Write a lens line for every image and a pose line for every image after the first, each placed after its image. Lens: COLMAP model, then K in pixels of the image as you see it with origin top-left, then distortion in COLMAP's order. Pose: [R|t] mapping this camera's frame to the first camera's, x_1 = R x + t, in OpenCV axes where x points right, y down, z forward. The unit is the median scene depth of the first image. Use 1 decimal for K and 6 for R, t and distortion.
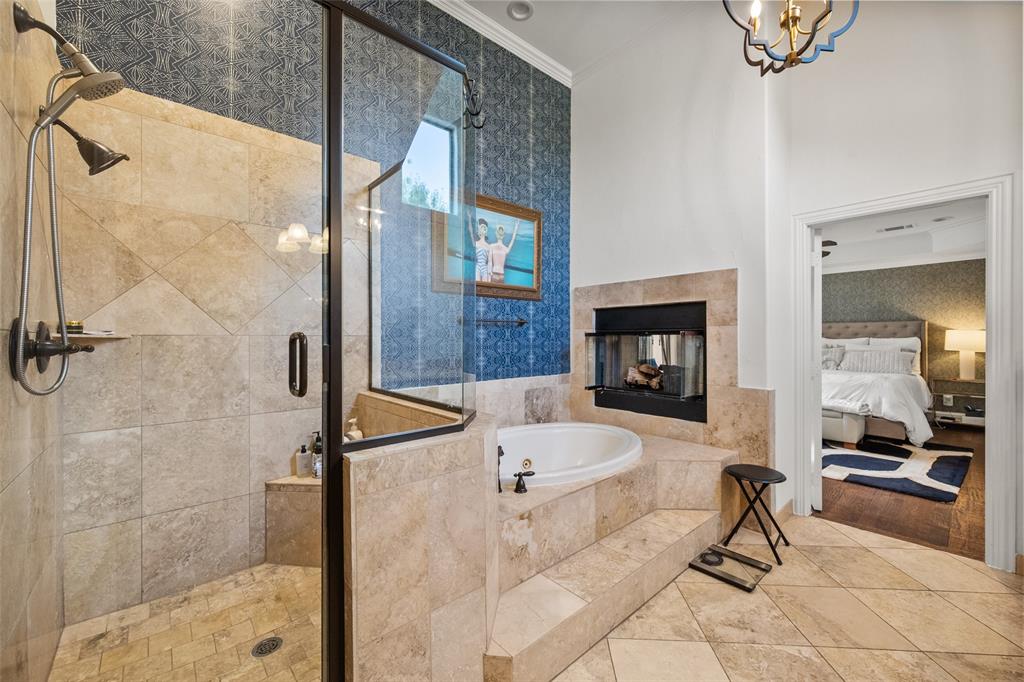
lens RADIAL K [[405.5, 0, 515.0], [0, 405.5, 343.0], [0, 0, 1]] dist [0.000382, 0.000389]
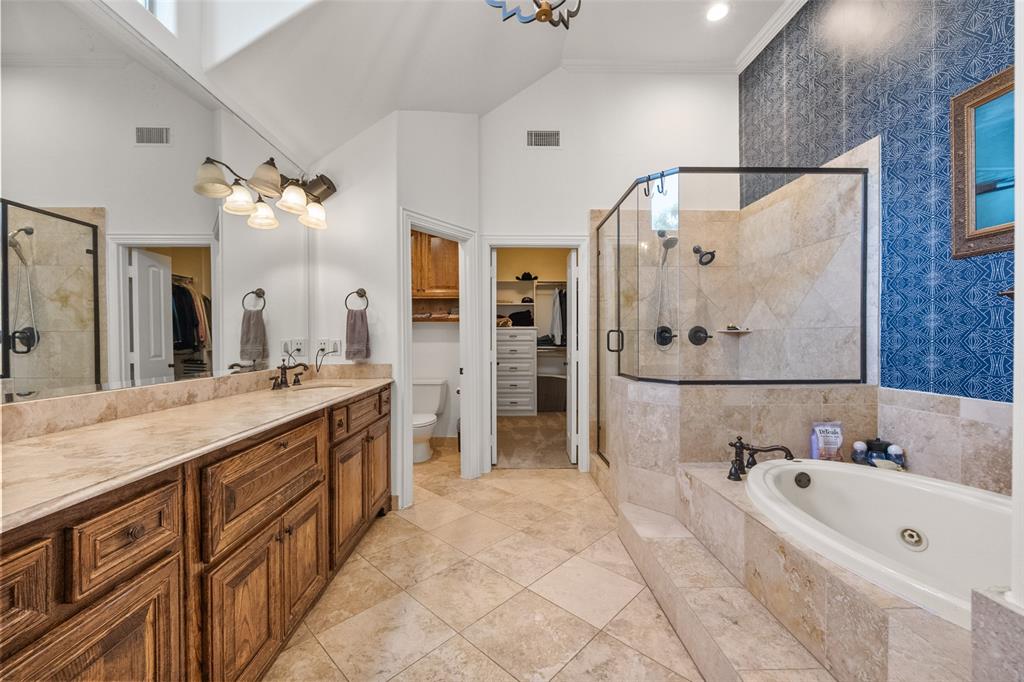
lens RADIAL K [[405.5, 0, 512.1], [0, 405.5, 338.0], [0, 0, 1]] dist [0.000382, 0.000389]
pose [[-0.639684, 0.005888, -0.768615, 1.171863], [0.000022, 0.999971, 0.007641, 0.002621], [0.768638, 0.004871, -0.639666, 1.244025]]
